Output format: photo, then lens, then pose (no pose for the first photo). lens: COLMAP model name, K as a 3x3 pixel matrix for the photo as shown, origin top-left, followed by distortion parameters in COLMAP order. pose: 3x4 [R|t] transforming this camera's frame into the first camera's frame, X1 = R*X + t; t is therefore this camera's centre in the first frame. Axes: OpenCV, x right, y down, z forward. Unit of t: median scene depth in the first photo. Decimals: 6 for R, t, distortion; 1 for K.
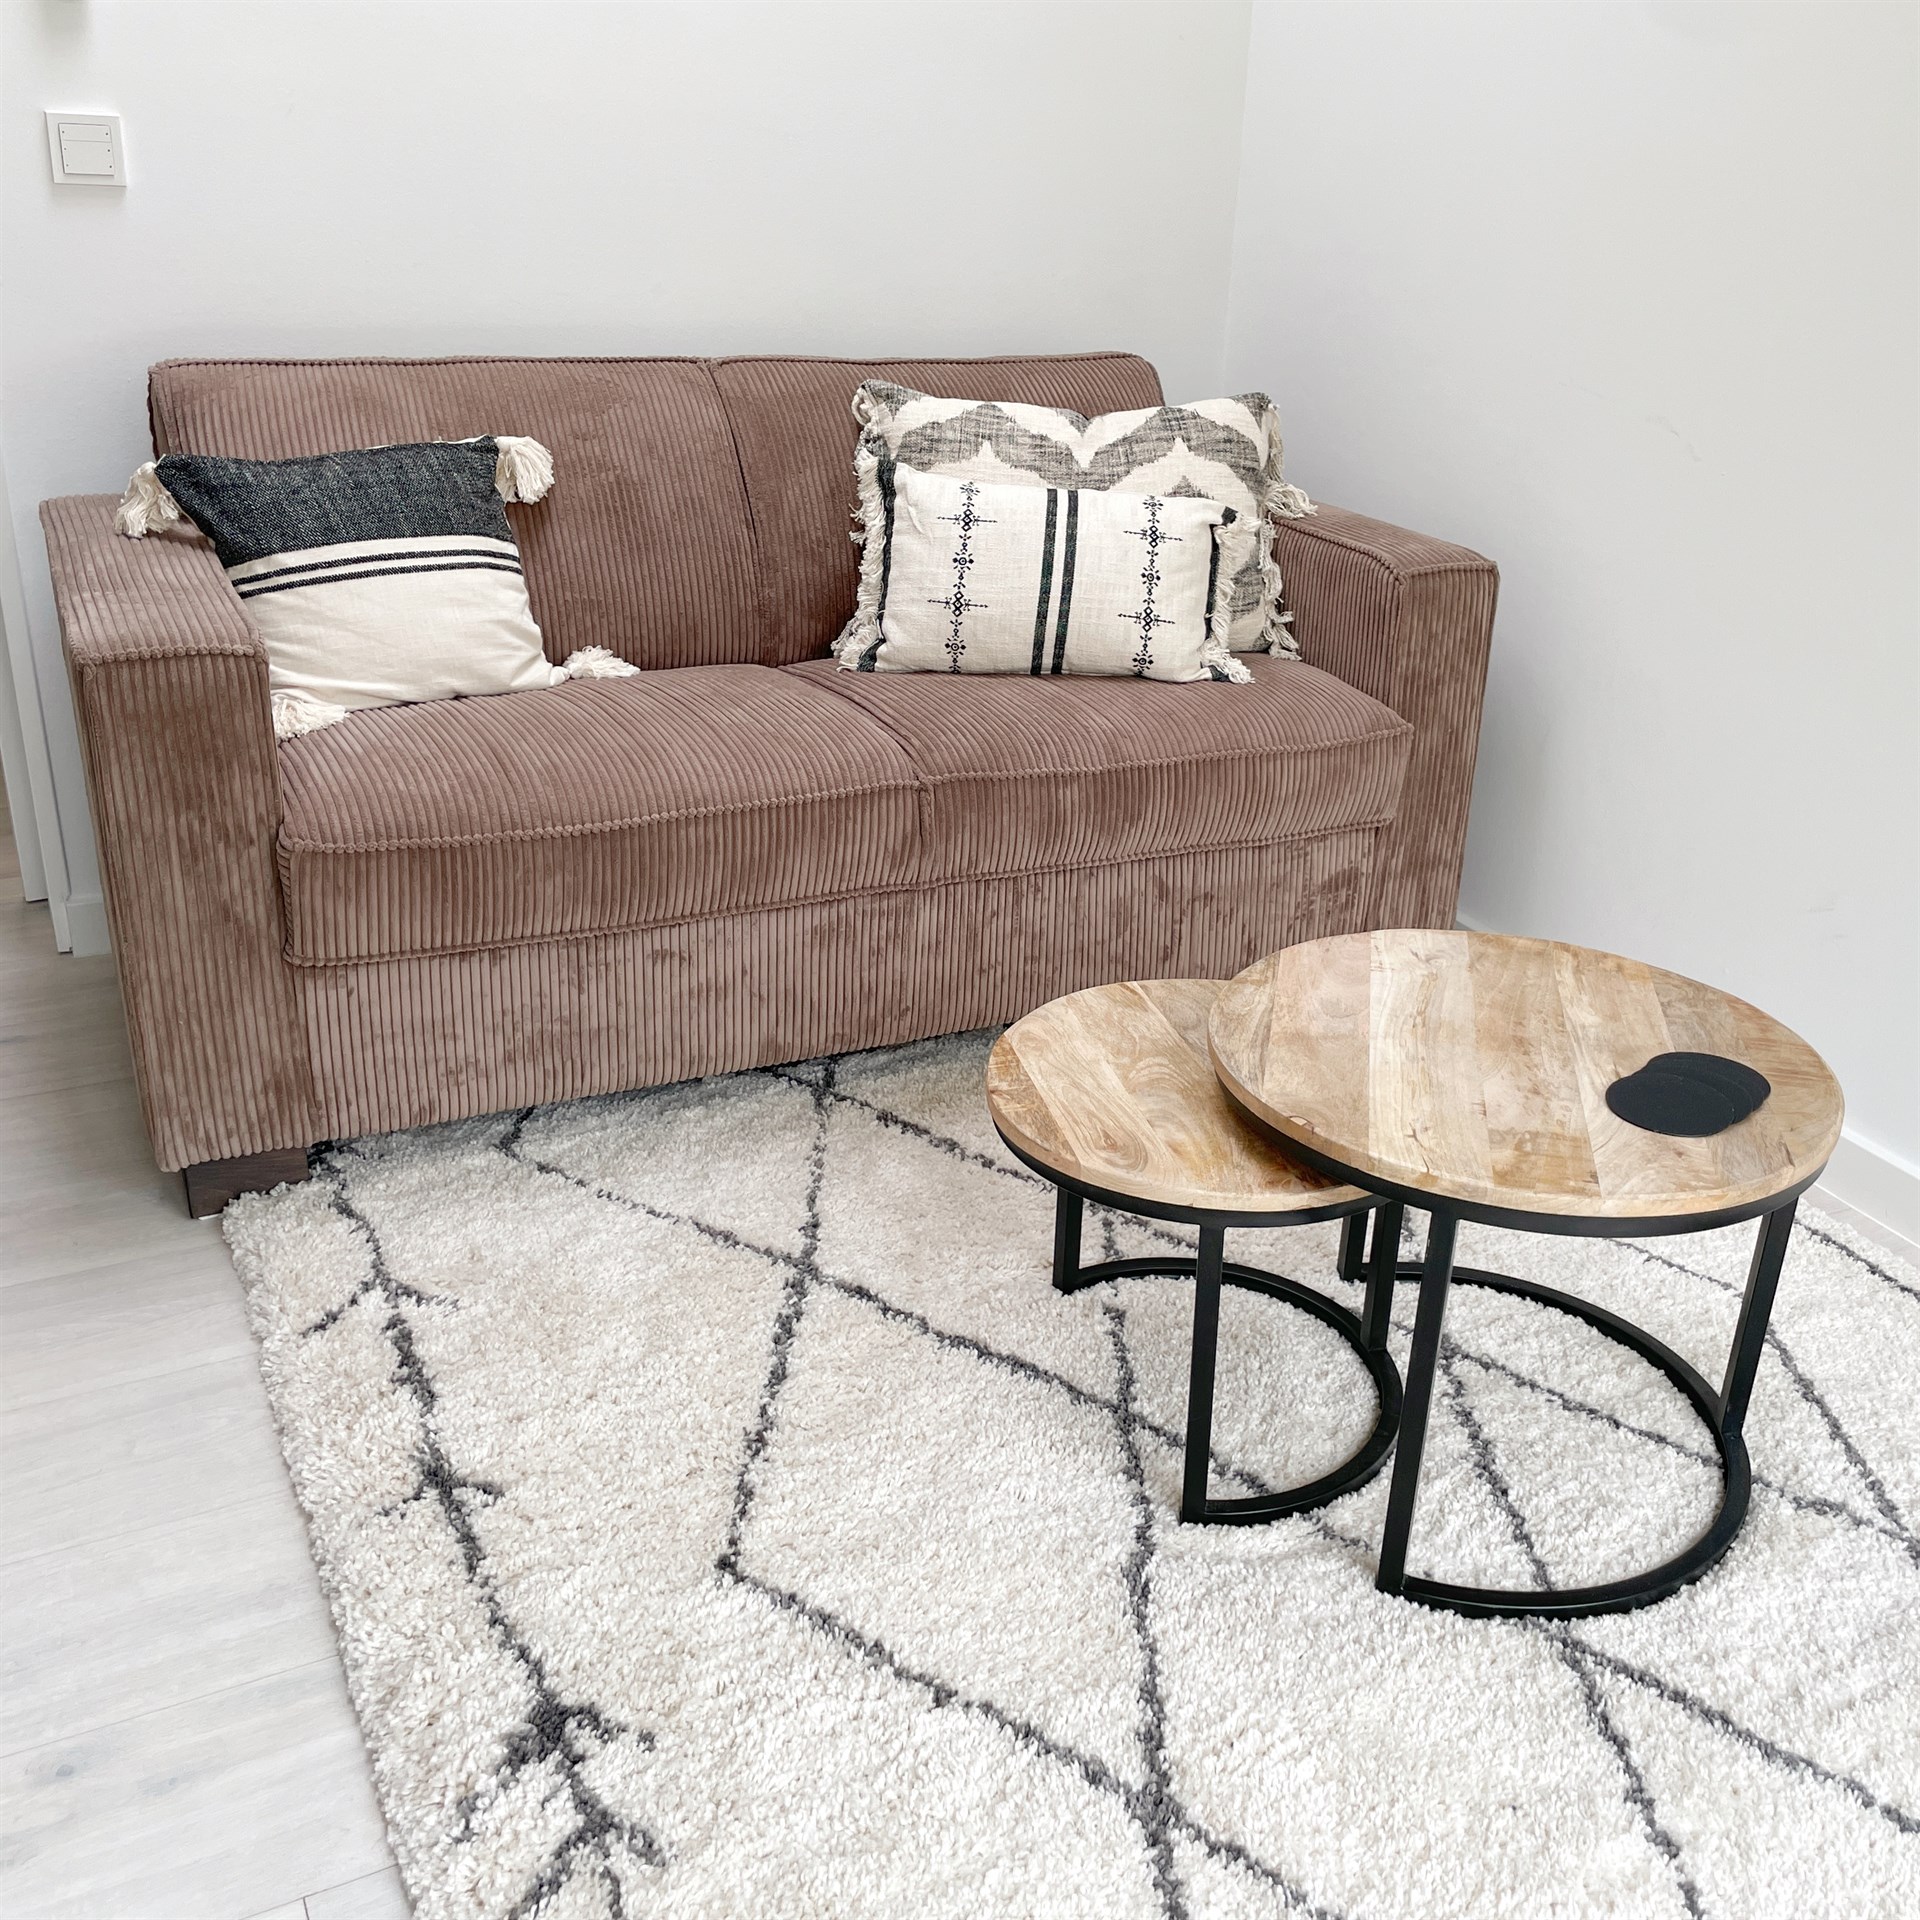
lens RADIAL K [[1938.5, 0, 970.1], [0, 1938.5, 962.2], [0, 0, 1]] dist [-0.000498, 0.000000]
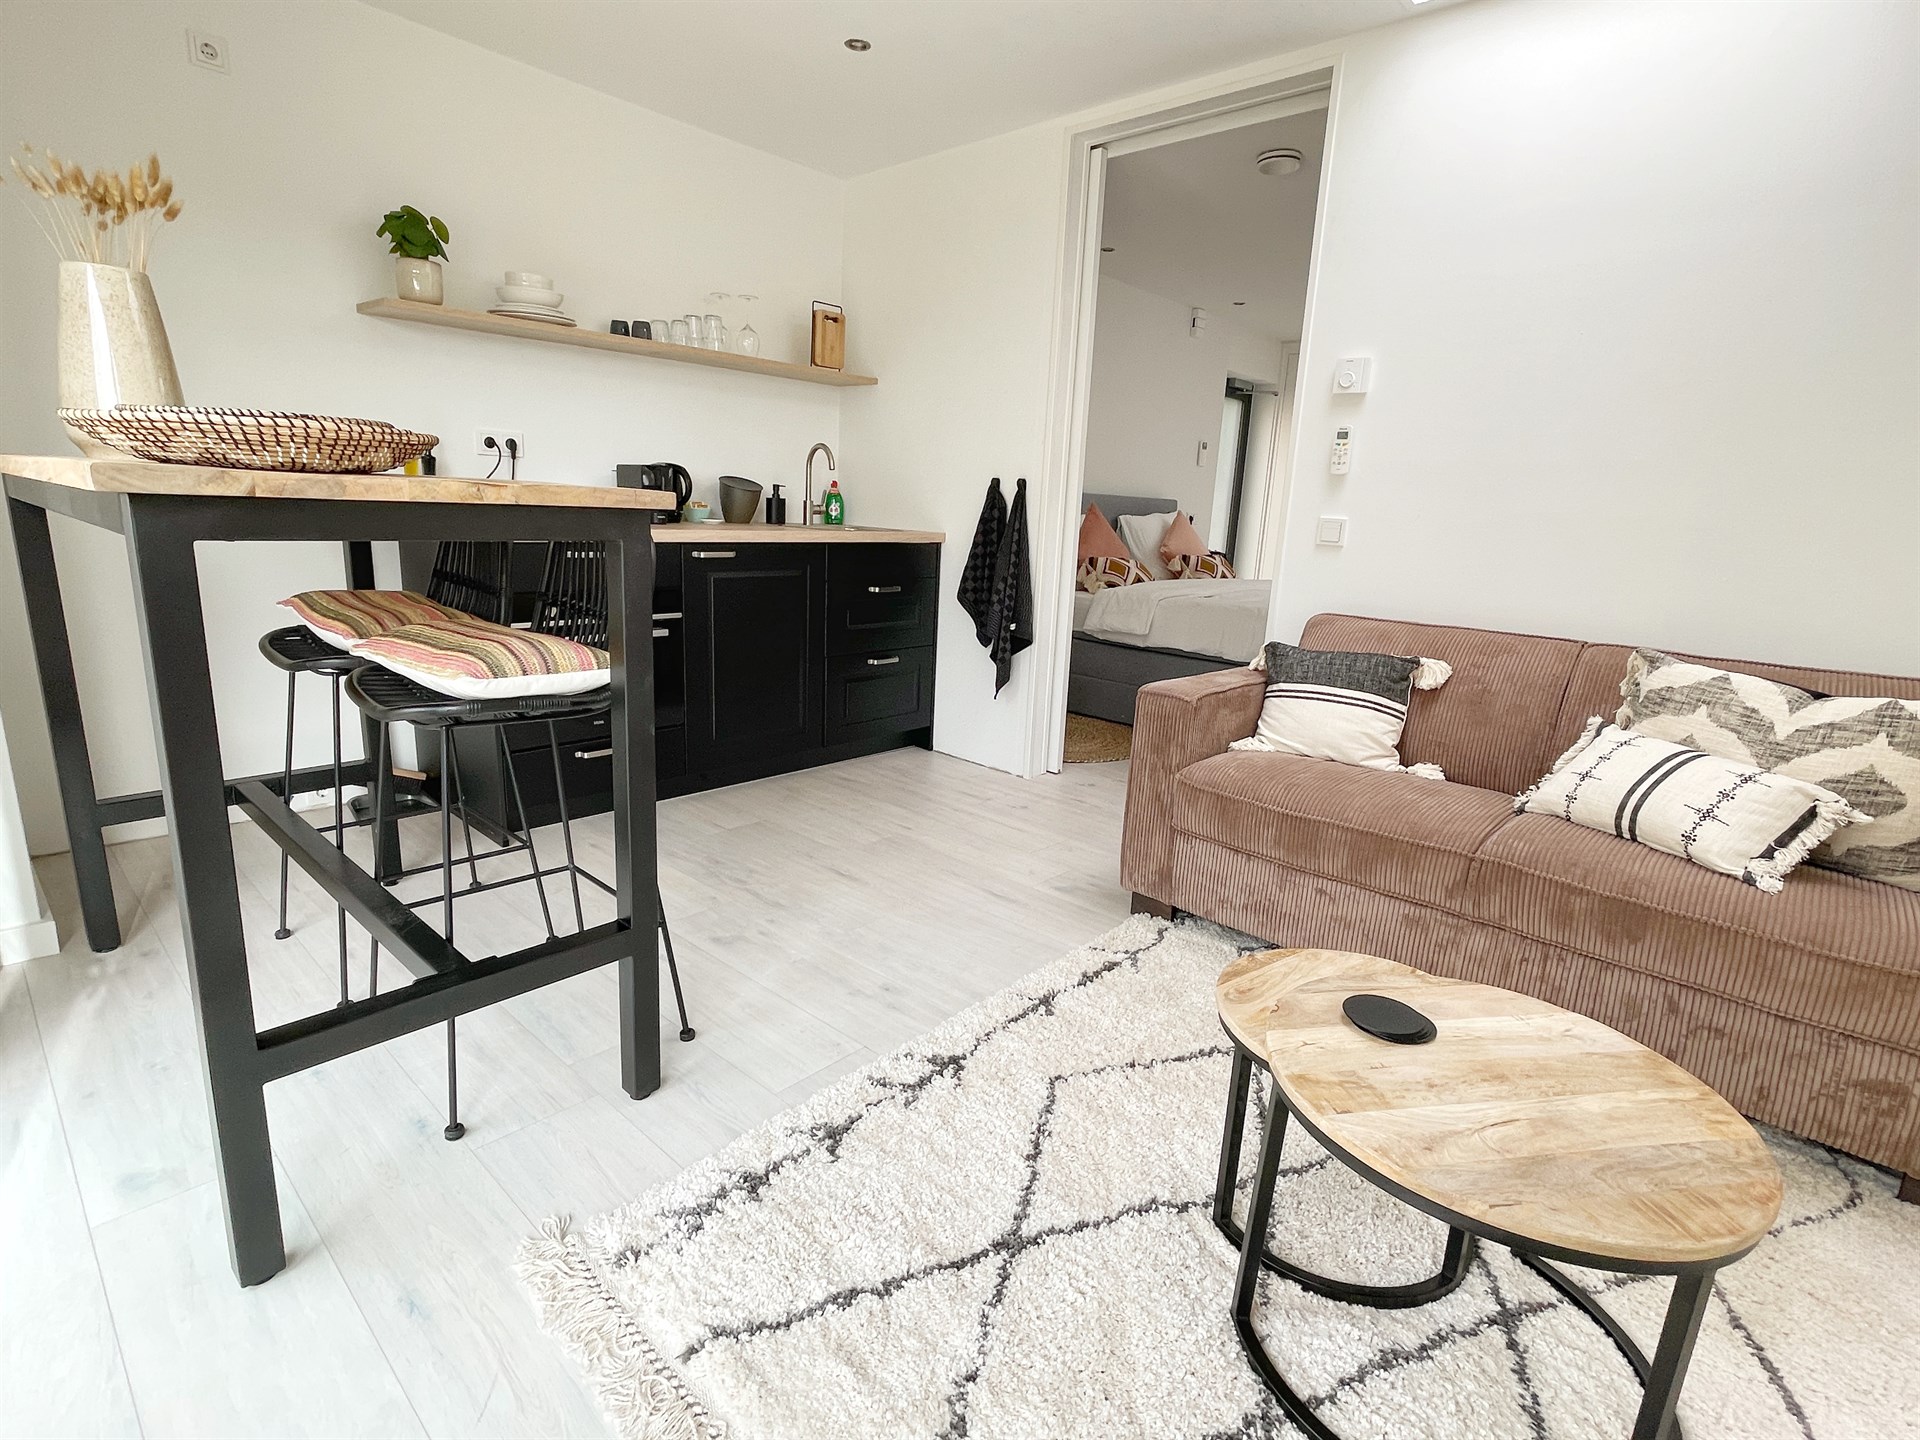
lens RADIAL K [[916.5, 0, 967.3], [0, 916.5, 713.1], [0, 0, 1]] dist [-0.018862, -0.000185]
pose [[0.339239, 0.172455, -0.924757, 0.564029], [-0.400052, 0.916176, 0.024099, -0.049133], [0.851396, 0.361775, 0.379794, 0.257129]]
